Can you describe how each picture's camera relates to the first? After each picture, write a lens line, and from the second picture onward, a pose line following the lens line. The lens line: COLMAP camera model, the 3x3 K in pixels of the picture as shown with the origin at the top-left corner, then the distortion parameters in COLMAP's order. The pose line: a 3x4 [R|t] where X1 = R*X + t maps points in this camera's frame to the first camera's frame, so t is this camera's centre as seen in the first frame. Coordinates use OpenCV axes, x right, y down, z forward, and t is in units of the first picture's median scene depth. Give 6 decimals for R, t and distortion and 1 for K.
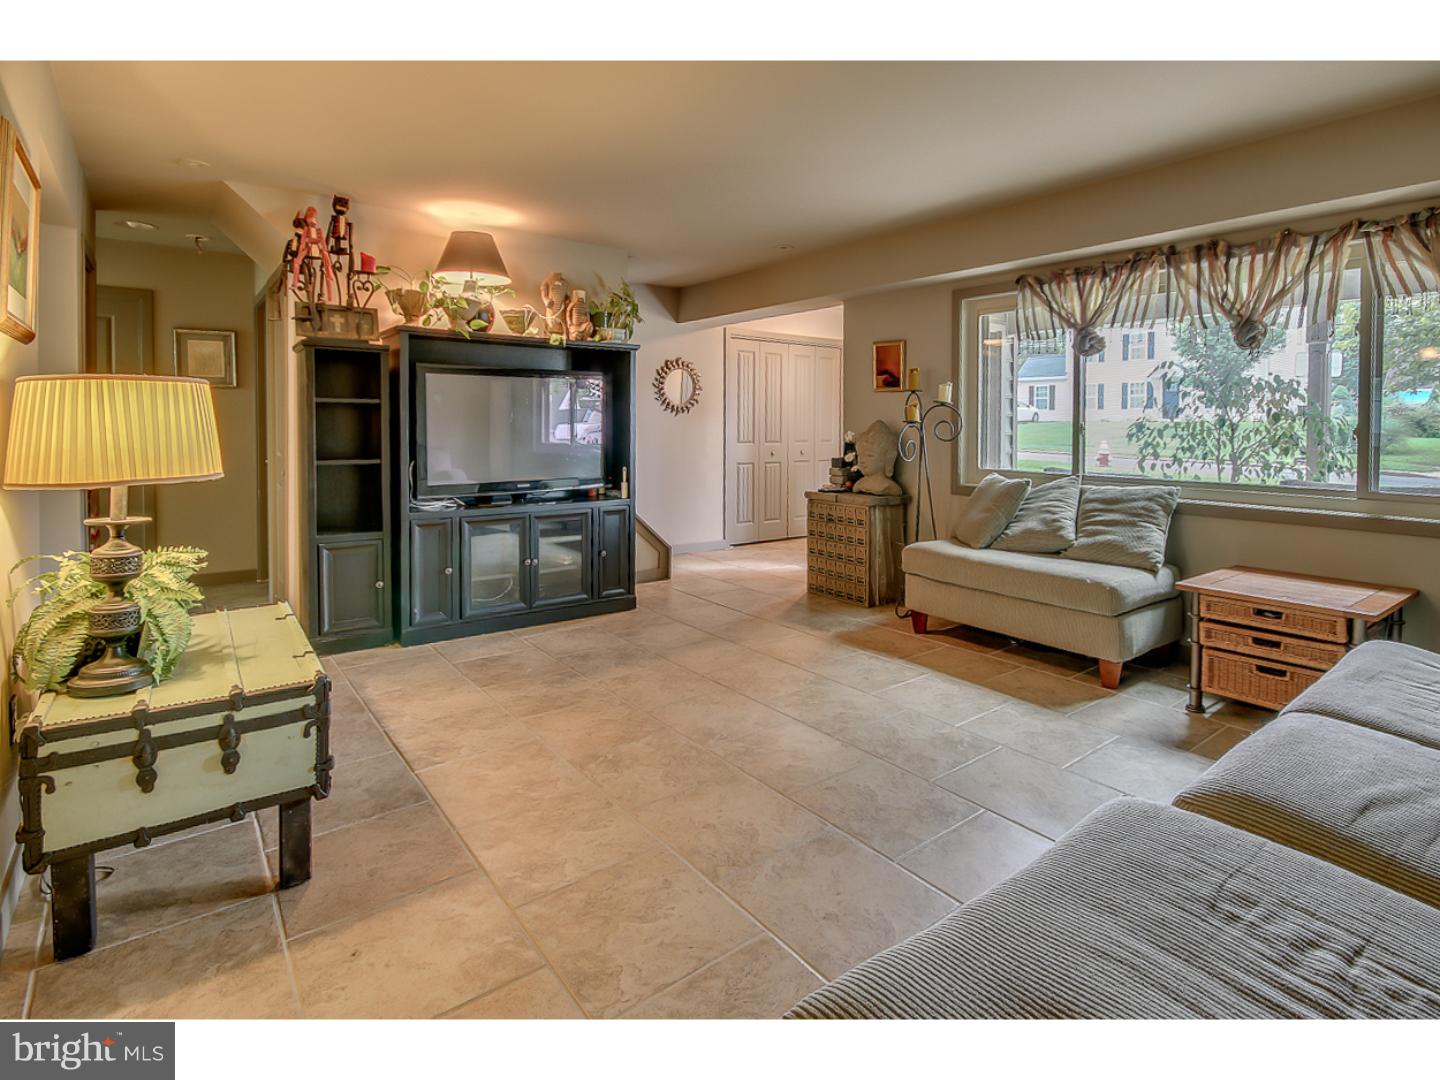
lens RADIAL K [[714.4, 0, 724.2], [0, 714.4, 438.4], [0, 0, 1]] dist [-0.000363, 0.000027]
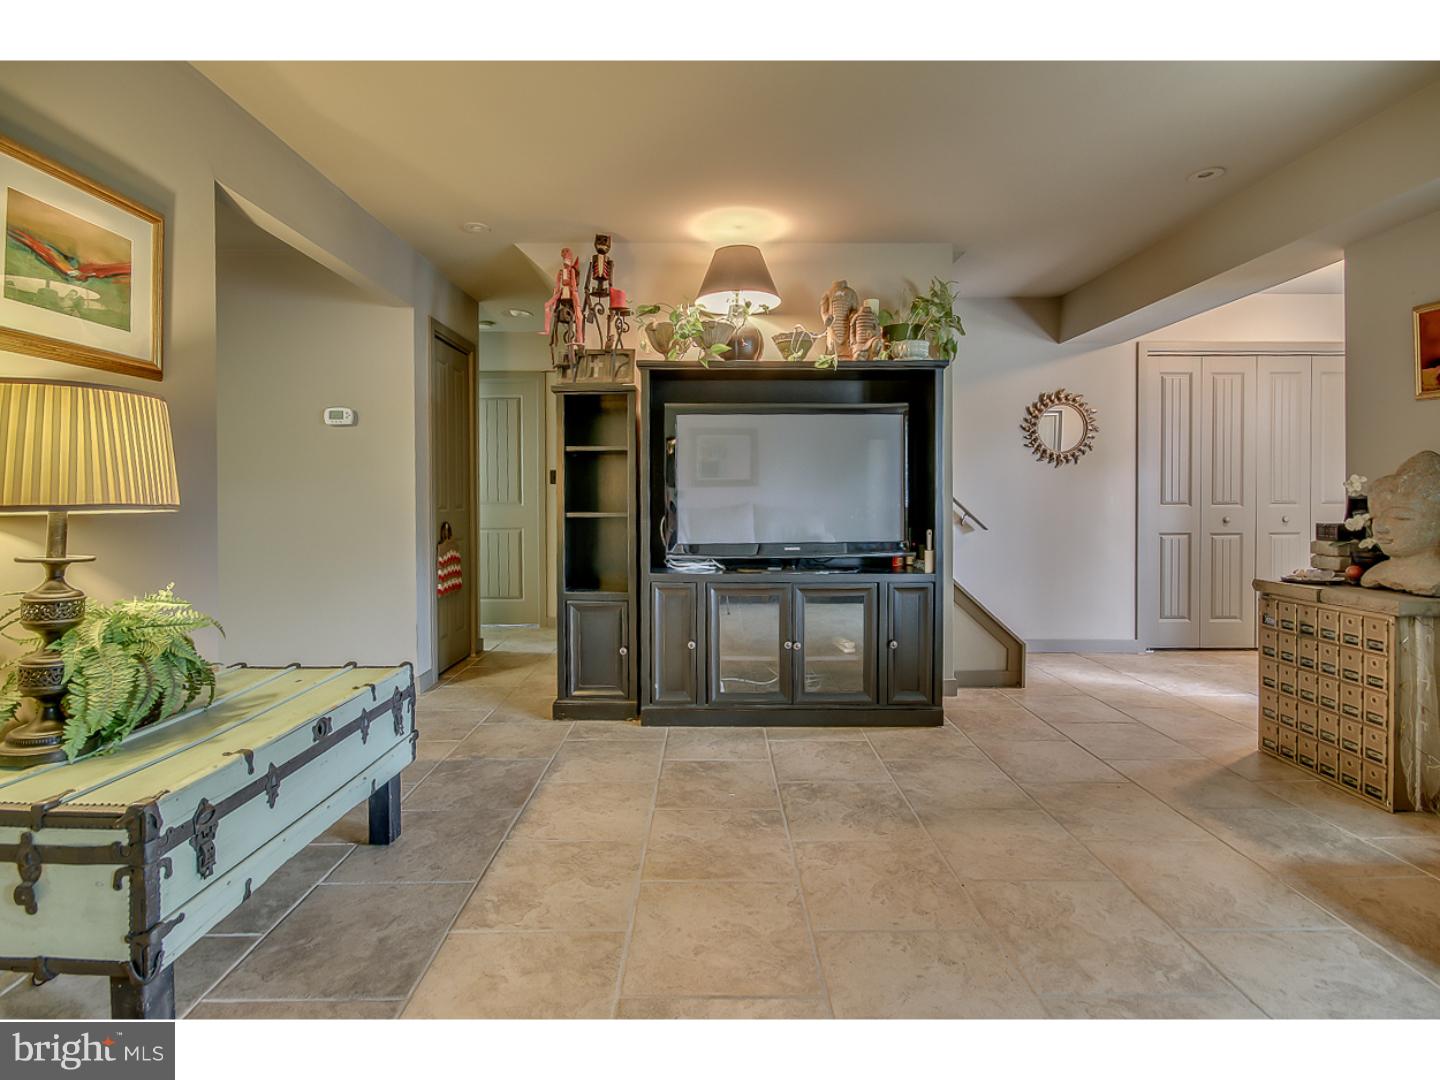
lens RADIAL K [[672.1, 0, 718.8], [0, 672.1, 502.9], [0, 0, 1]] dist [-0.001427, -0.001080]
pose [[0.802437, -0.001437, -0.596735, 0.096019], [-0.005188, 0.999943, -0.009384, 0.019894], [0.596715, 0.010626, 0.802383, 0.308820]]
